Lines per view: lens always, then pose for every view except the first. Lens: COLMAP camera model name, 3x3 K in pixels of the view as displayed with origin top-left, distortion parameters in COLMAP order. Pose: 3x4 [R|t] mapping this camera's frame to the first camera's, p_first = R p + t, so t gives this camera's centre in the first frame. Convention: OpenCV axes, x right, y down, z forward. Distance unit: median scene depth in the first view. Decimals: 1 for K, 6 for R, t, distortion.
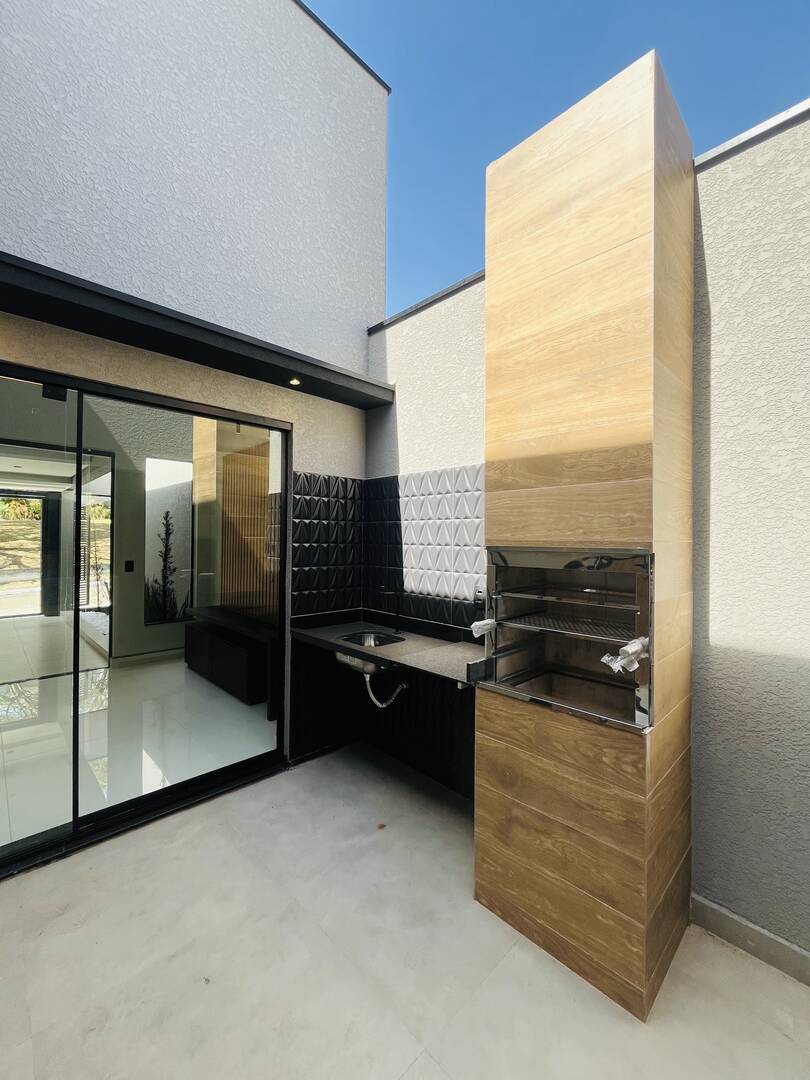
lens RADIAL K [[437.3, 0, 414.0], [0, 437.3, 538.5], [0, 0, 1]] dist [-0.006950, 0.000485]
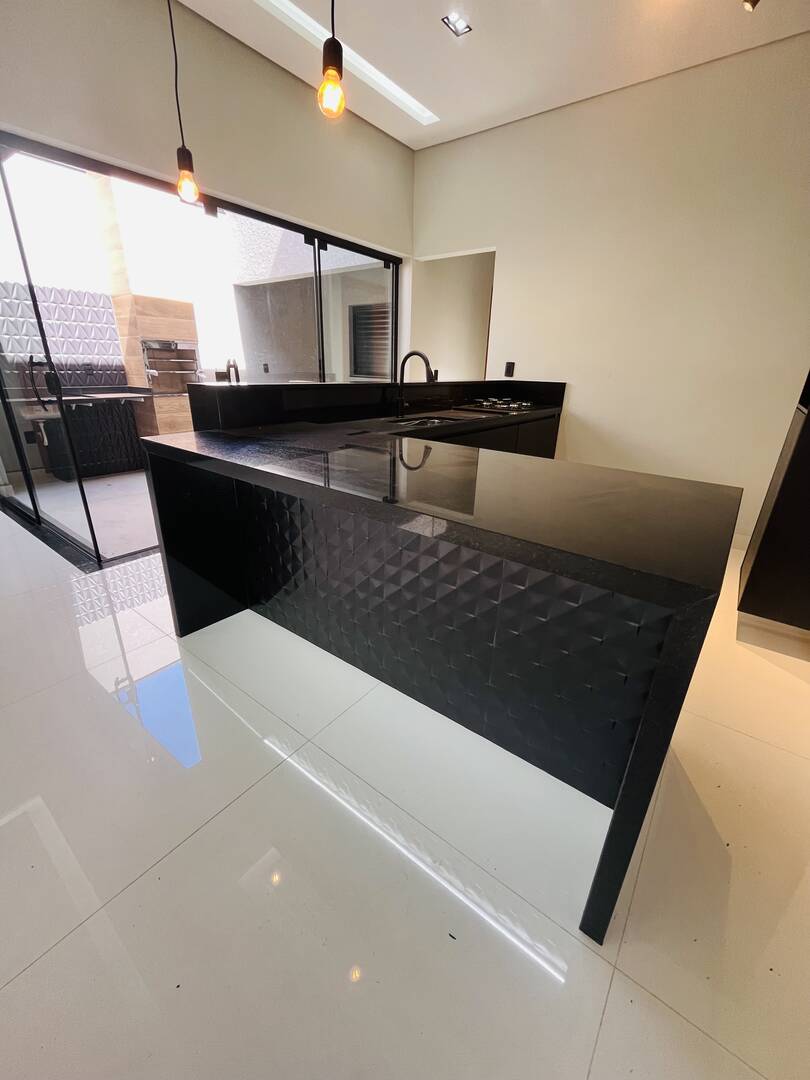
lens RADIAL K [[437.3, 0, 406.7], [0, 437.3, 534.0], [0, 0, 1]] dist [-0.006950, 0.000485]
pose [[-0.139759, -0.368993, 0.918865, -2.256335], [-0.025369, 0.929002, 0.369205, 0.079360], [-0.989861, 0.028289, -0.139197, -0.098498]]
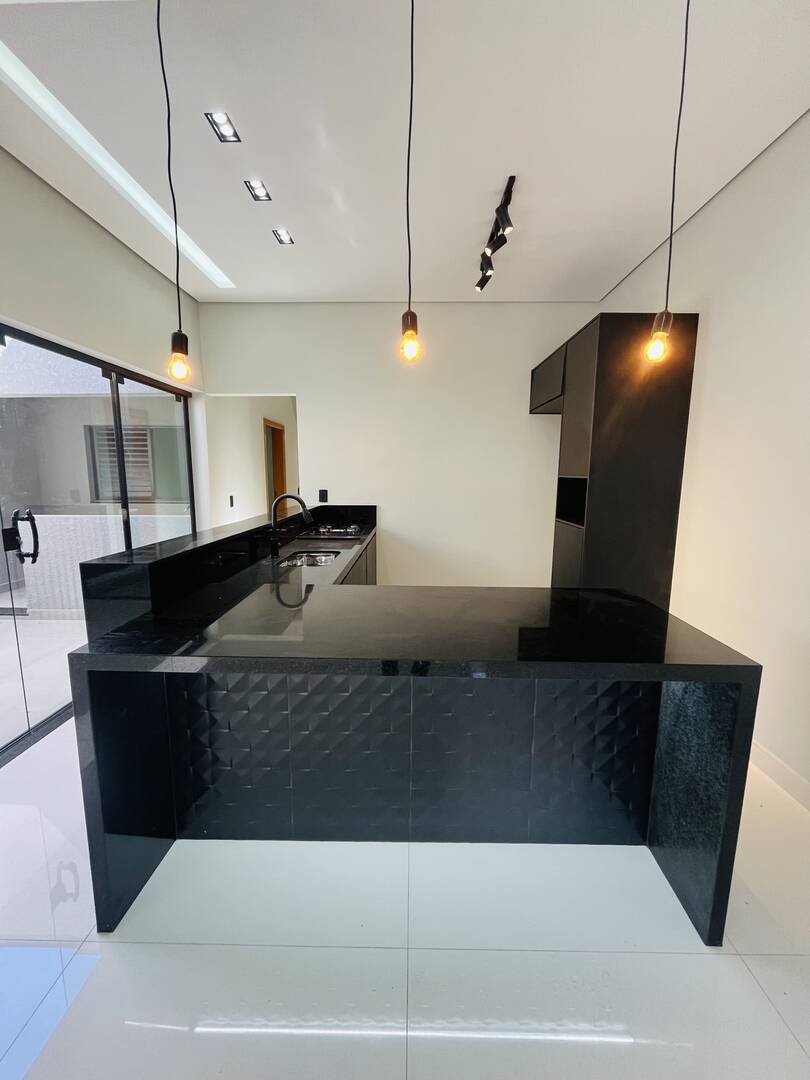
lens RADIAL K [[437.3, 0, 405.1], [0, 437.3, 534.3], [0, 0, 1]] dist [-0.006950, 0.000485]
pose [[-0.696739, -0.109653, 0.708895, -2.102119], [-0.007500, 0.989307, 0.145655, -0.009227], [-0.717286, 0.096167, -0.690111, 0.292105]]
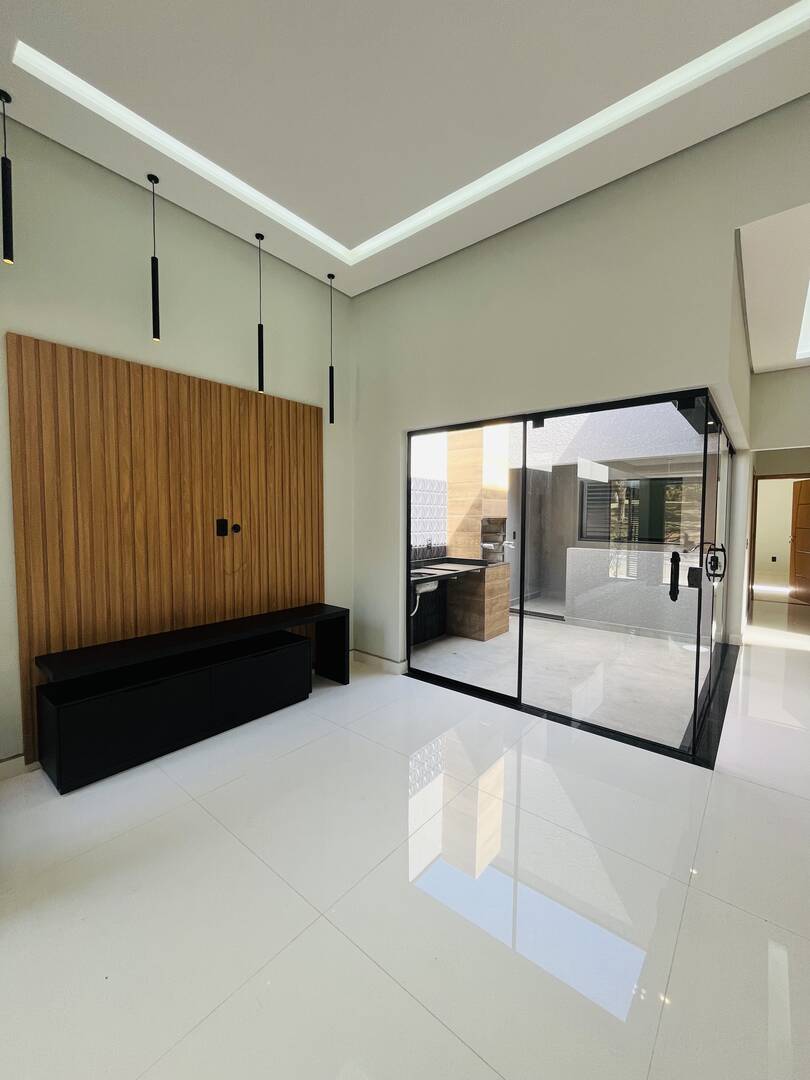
lens RADIAL K [[437.3, 0, 410.1], [0, 437.3, 538.3], [0, 0, 1]] dist [-0.006950, 0.000485]
pose [[-0.107461, -0.060868, 0.992344, -2.098785], [-0.005476, 0.998145, 0.060630, -0.014338], [-0.994194, 0.001081, -0.107595, 1.445794]]
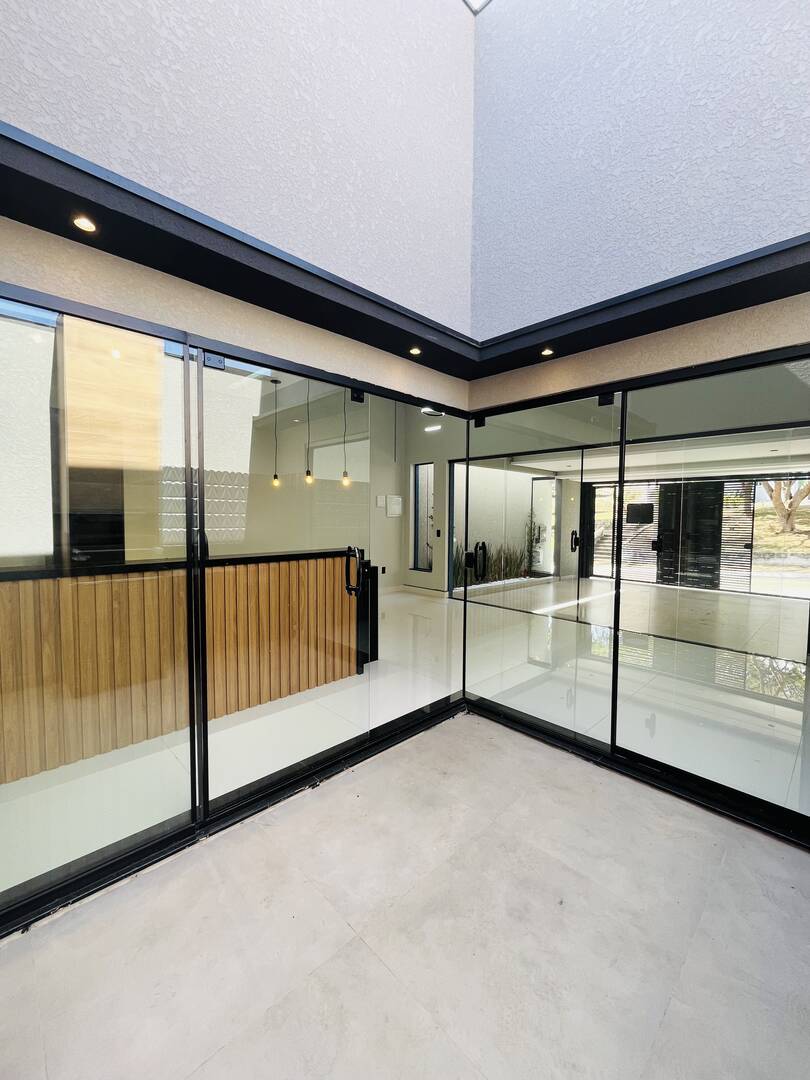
lens RADIAL K [[437.3, 0, 406.5], [0, 437.3, 544.0], [0, 0, 1]] dist [-0.006950, 0.000485]
pose [[-0.008574, 0.053349, -0.998539, 0.403635], [-0.002687, 0.998571, 0.053374, 0.009816], [0.999960, 0.003141, -0.008419, 0.389062]]
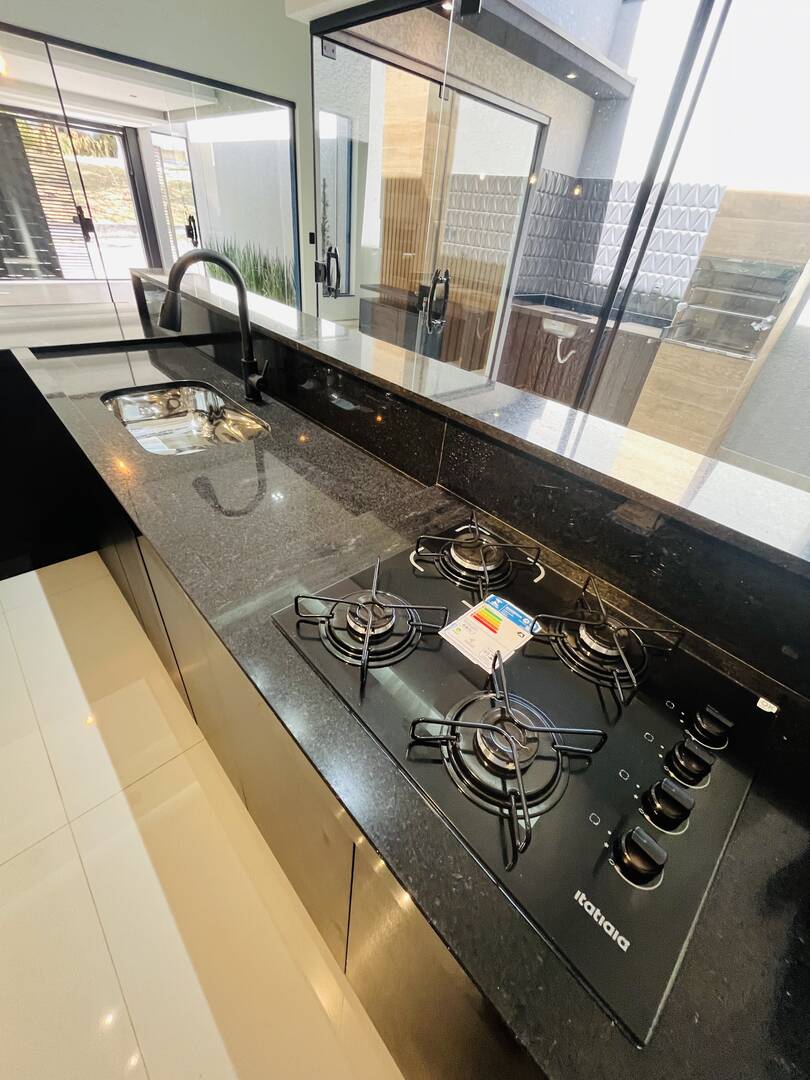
lens RADIAL K [[437.3, 0, 407.1], [0, 437.3, 541.0], [0, 0, 1]] dist [-0.006950, 0.000485]
pose [[0.996453, 0.076760, 0.034490, -0.787908], [-0.082212, 0.800447, 0.593739, -0.002229], [0.017968, -0.594468, 0.803918, -0.878040]]
